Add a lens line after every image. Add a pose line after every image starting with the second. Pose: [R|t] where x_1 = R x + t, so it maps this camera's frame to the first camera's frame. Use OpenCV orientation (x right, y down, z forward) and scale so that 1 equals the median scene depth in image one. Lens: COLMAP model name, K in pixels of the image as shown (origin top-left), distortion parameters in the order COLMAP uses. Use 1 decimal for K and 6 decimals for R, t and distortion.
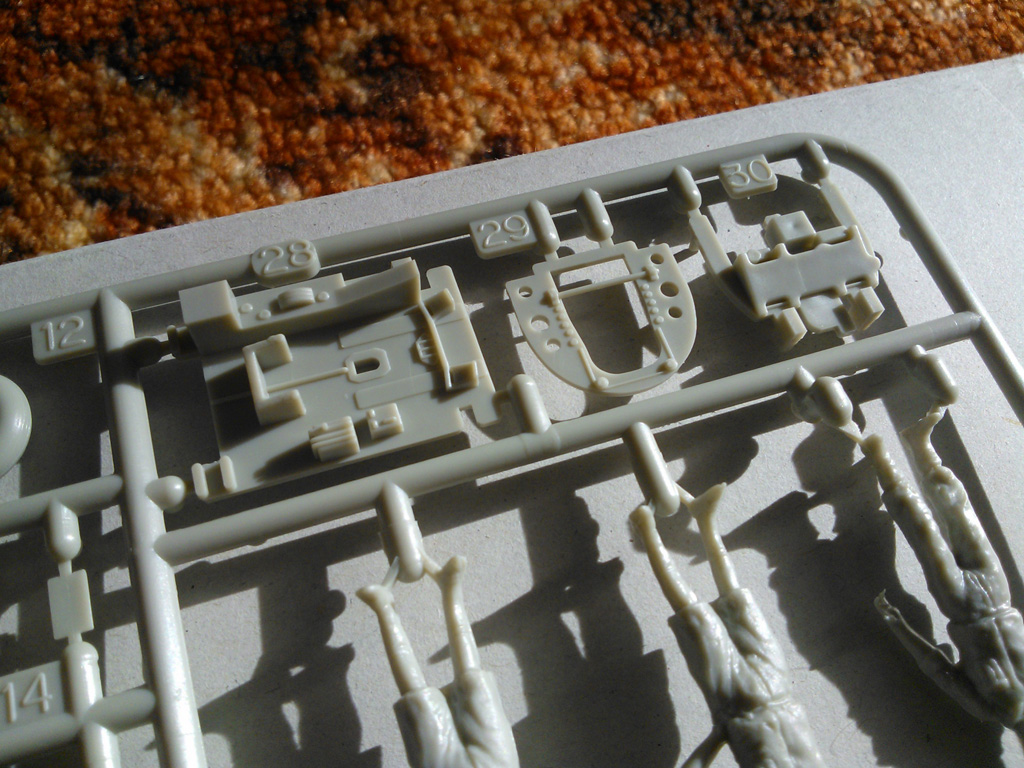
lens RADIAL K [[883.2, 0, 512.0], [0, 883.2, 384.0], [0, 0, 1]] dist [0.053460, -0.222696]
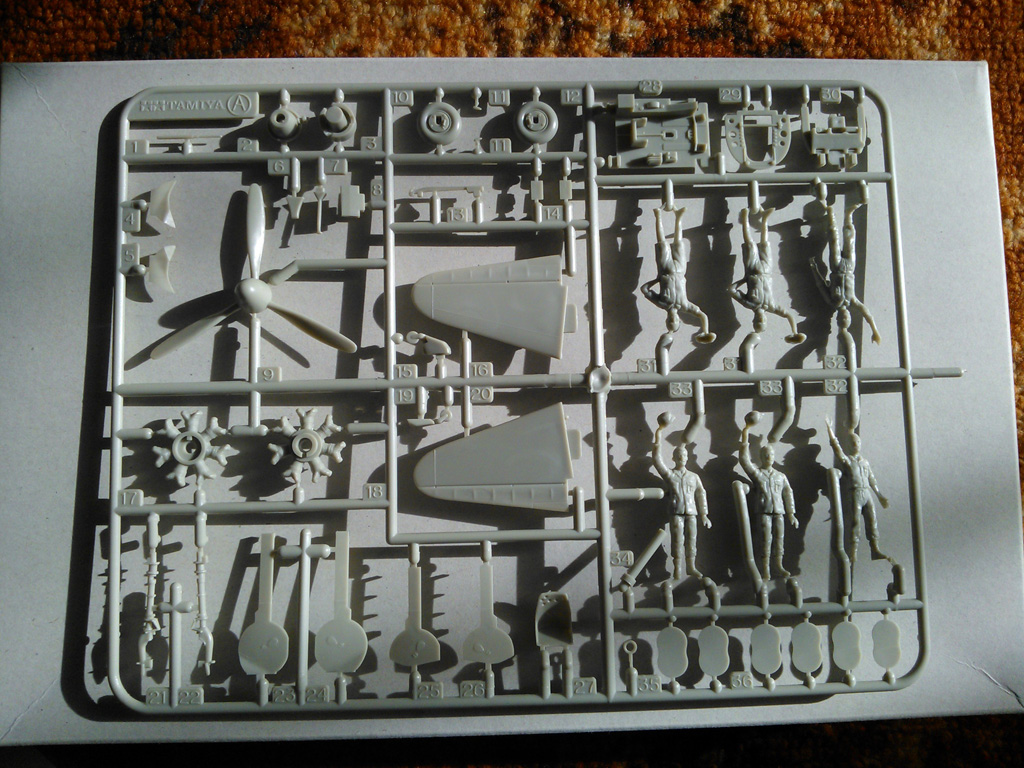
lens RADIAL K [[883.2, 0, 512.0], [0, 883.2, 384.0], [0, 0, 1]] dist [0.053460, -0.222696]
pose [[0.957263, 0.283876, -0.055341, -0.266397], [-0.246045, 0.899891, 0.360080, -0.203764], [0.152019, -0.331075, 0.931279, -2.028854]]
